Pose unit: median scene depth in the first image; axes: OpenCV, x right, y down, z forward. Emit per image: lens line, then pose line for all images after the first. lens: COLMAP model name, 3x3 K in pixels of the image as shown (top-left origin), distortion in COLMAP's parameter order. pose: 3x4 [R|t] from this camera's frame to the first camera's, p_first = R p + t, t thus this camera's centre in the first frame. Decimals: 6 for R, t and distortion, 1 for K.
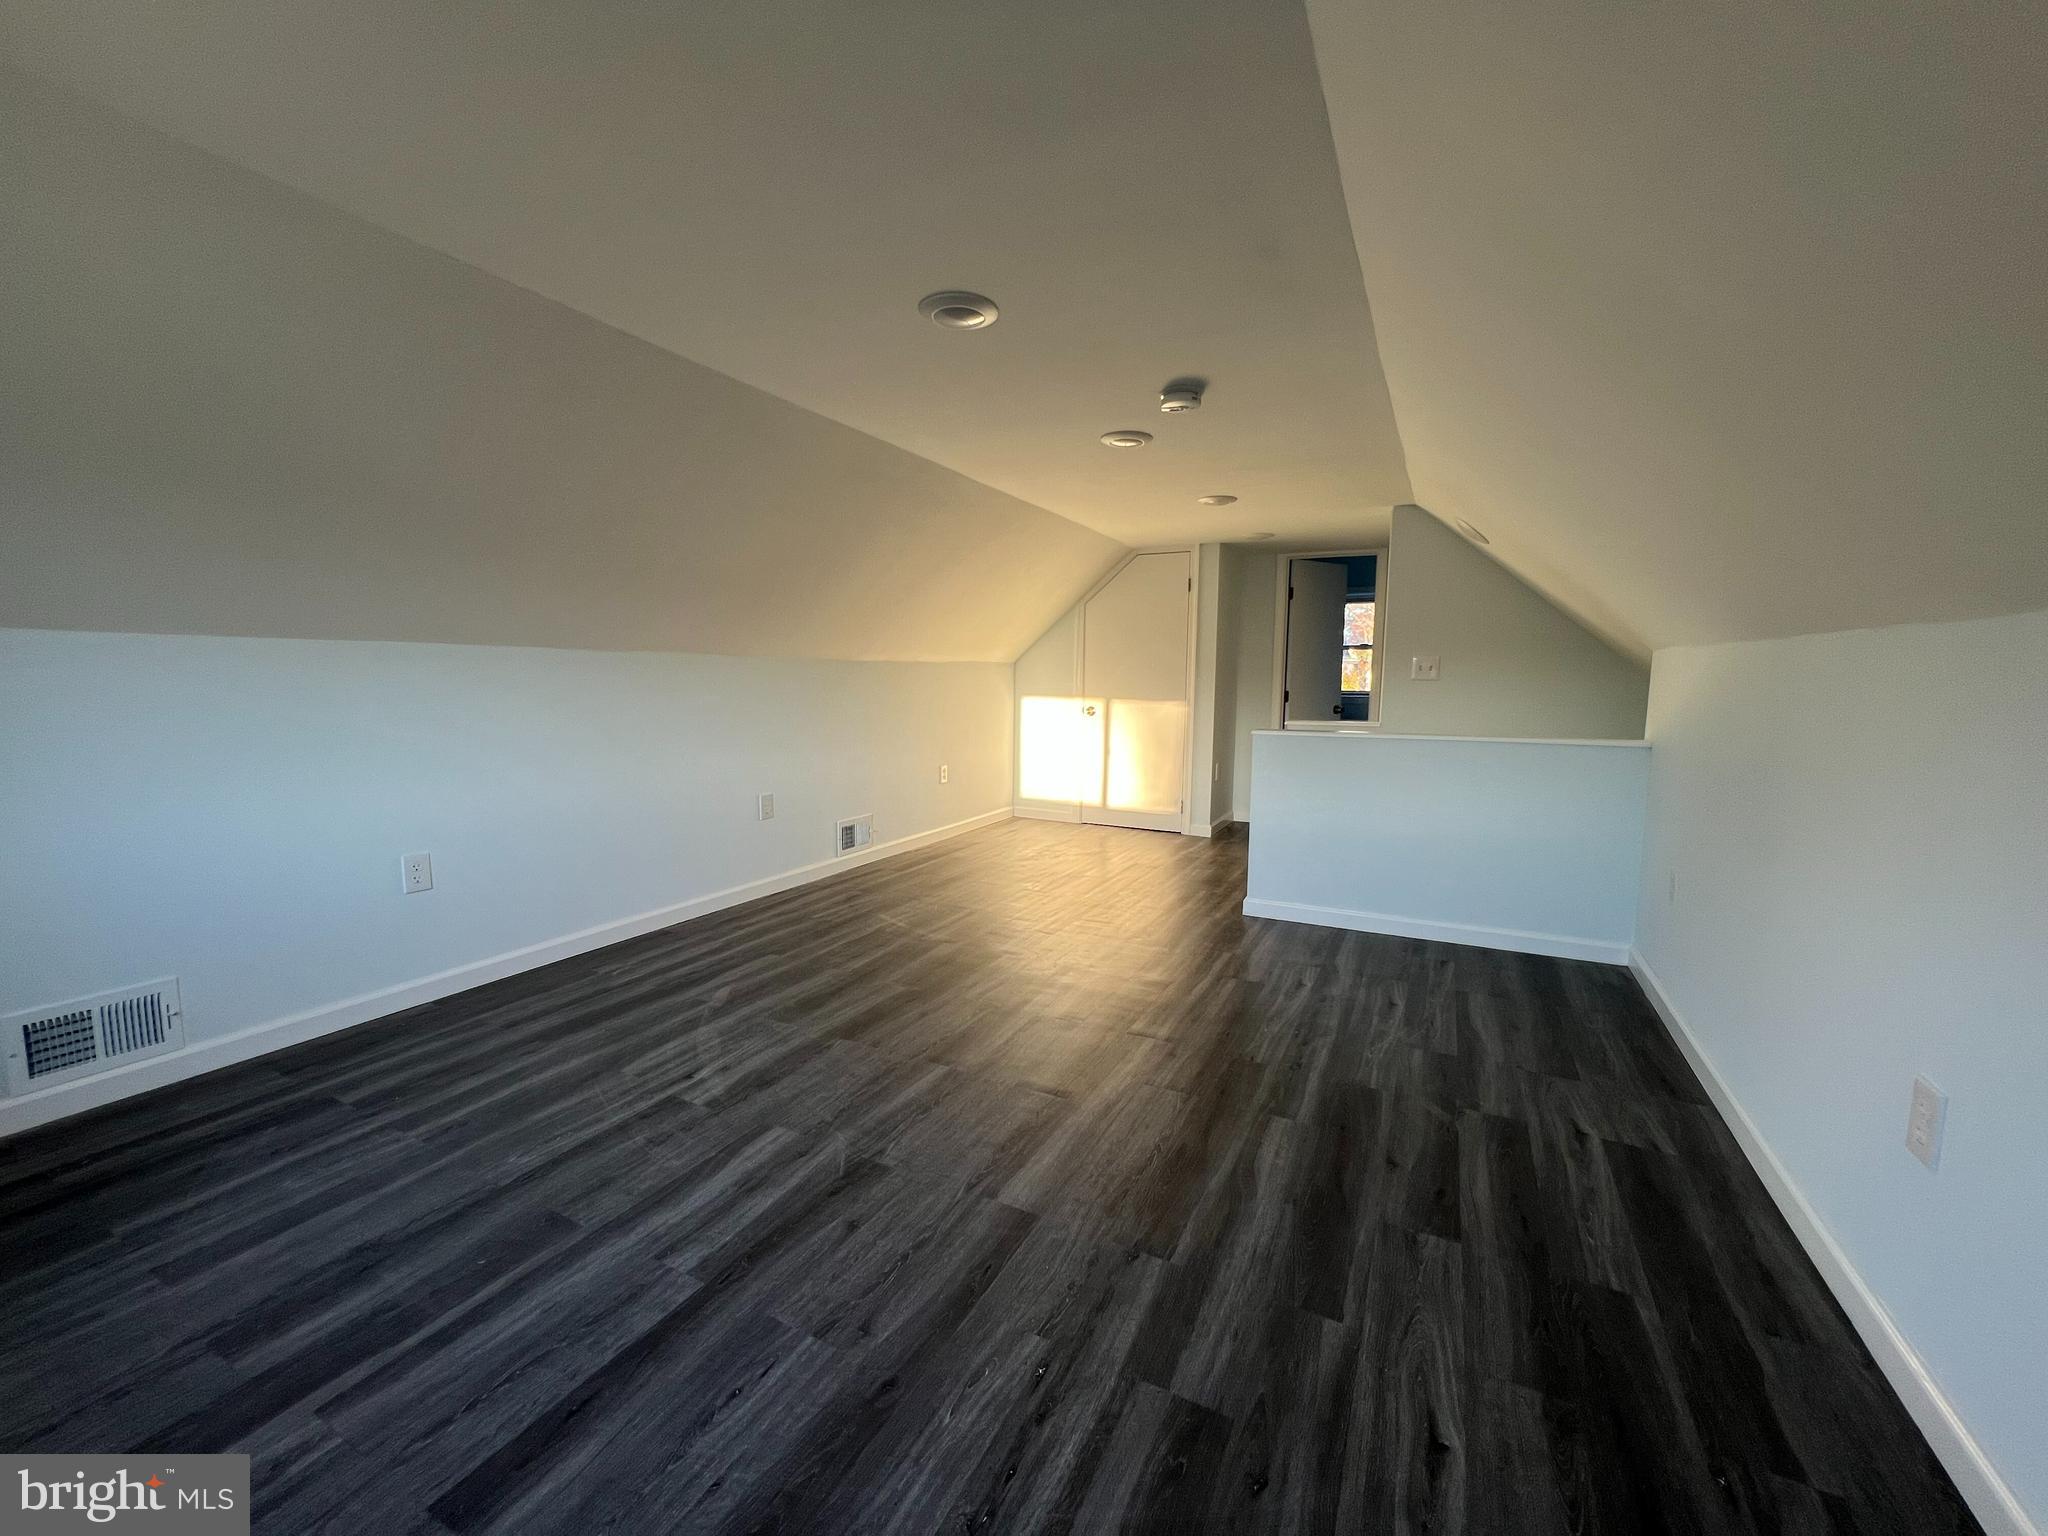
lens RADIAL K [[826.5, 0, 1015.8], [0, 826.5, 766.4], [0, 0, 1]] dist [0.001442, -0.000978]
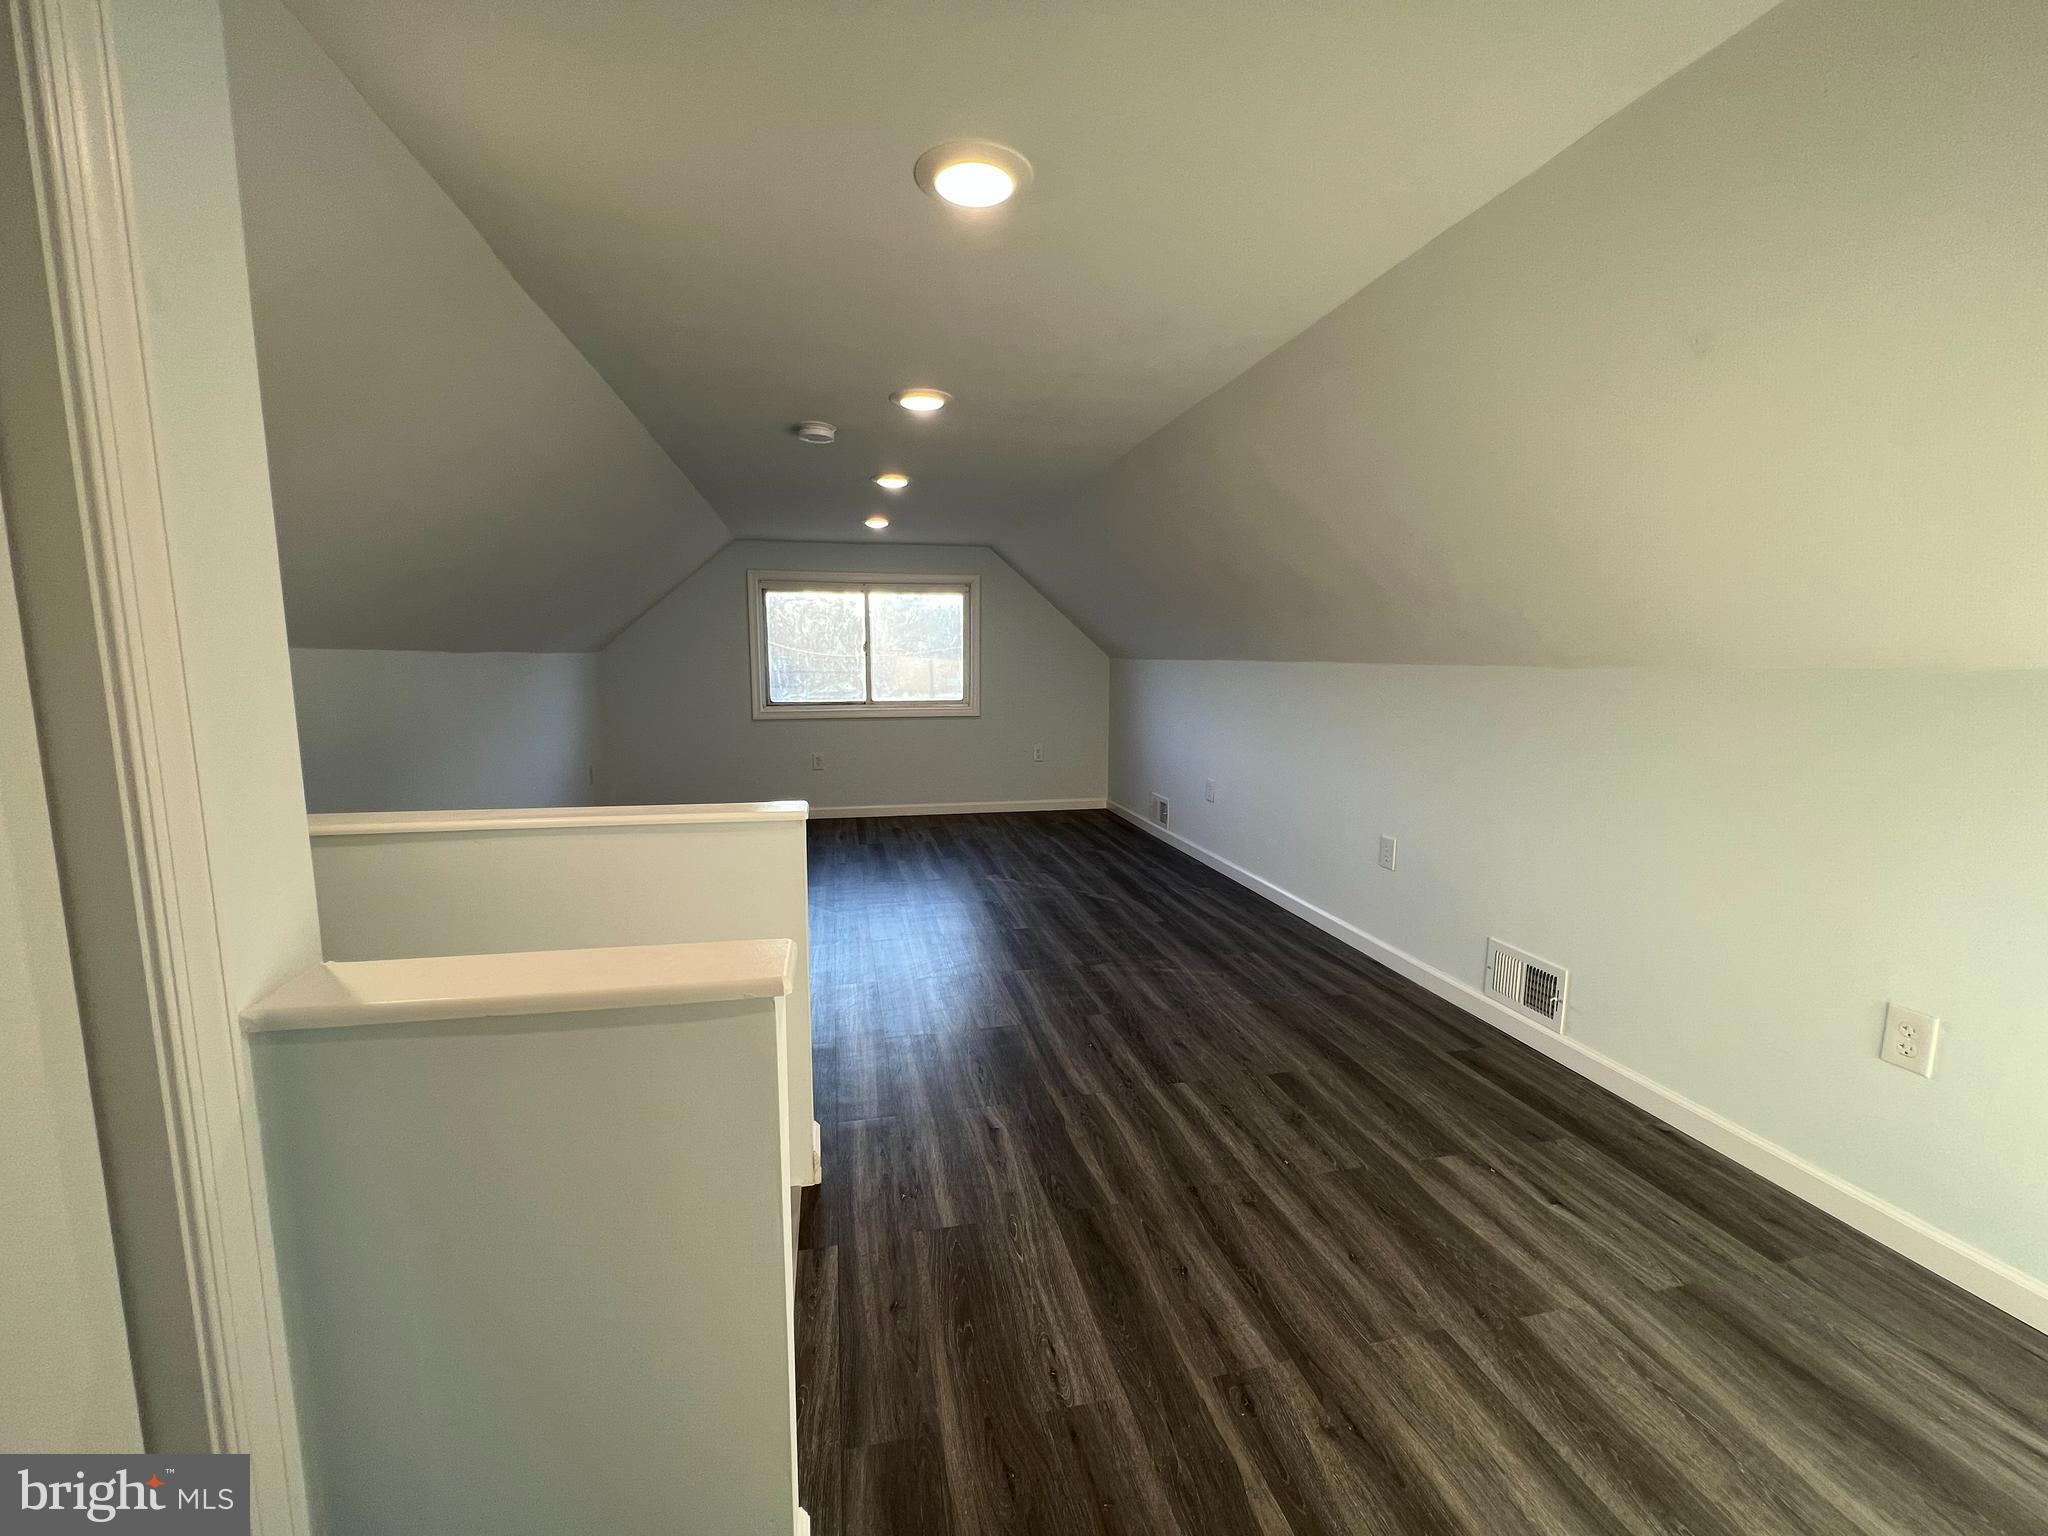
lens RADIAL K [[826.5, 0, 1019.7], [0, 826.5, 769.3], [0, 0, 1]] dist [0.001442, -0.000978]
pose [[-0.766299, 0.071483, -0.638495, 0.786943], [-0.083277, 0.974357, 0.209030, -0.277681], [0.637064, 0.213351, -0.740696, 2.251243]]
